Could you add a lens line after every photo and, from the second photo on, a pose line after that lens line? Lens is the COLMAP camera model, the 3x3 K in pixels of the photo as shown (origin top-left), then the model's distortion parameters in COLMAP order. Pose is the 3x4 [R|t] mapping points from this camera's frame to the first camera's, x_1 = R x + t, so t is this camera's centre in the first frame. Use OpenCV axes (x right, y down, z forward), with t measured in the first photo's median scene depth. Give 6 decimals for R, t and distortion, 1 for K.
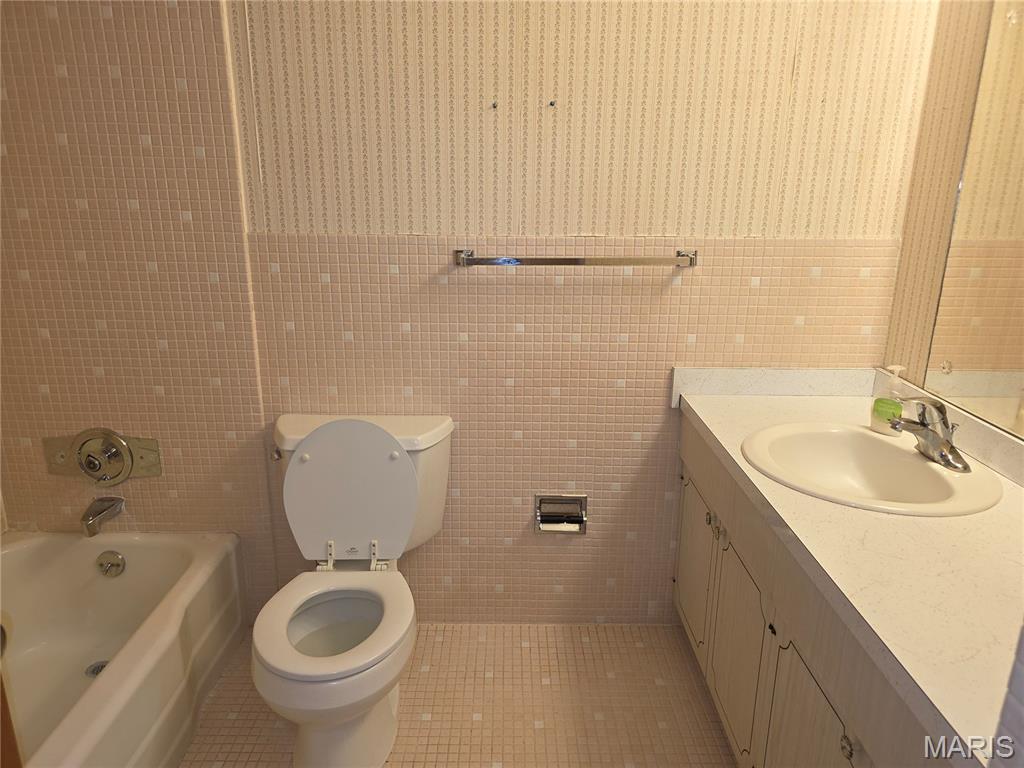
lens RADIAL K [[688.6, 0, 508.8], [0, 688.6, 378.0], [0, 0, 1]] dist [0.055881, -0.054565]
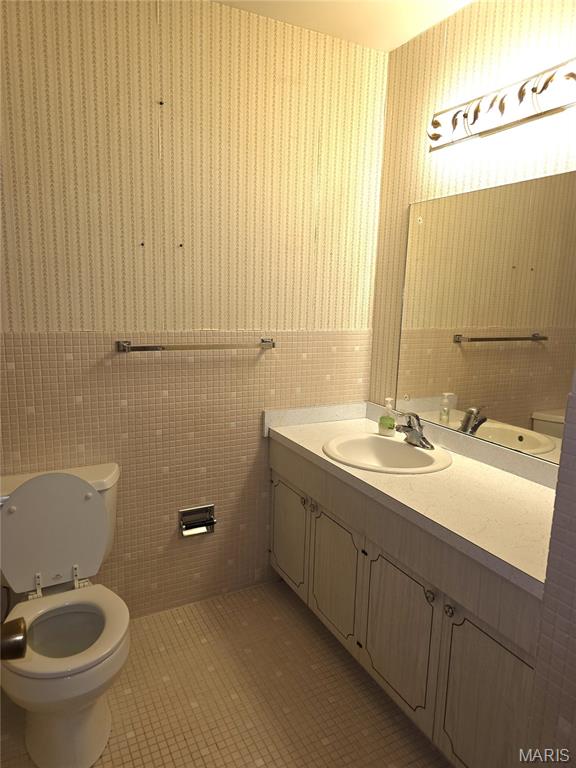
lens RADIAL K [[516.4, 0, 284.0], [0, 516.4, 383.5], [0, 0, 1]] dist [0.055881, -0.054565]
pose [[0.883301, -0.064005, 0.464416, -0.273191], [0.106832, 0.992053, -0.066469, 0.004873], [-0.456471, 0.108327, 0.883119, -0.073261]]
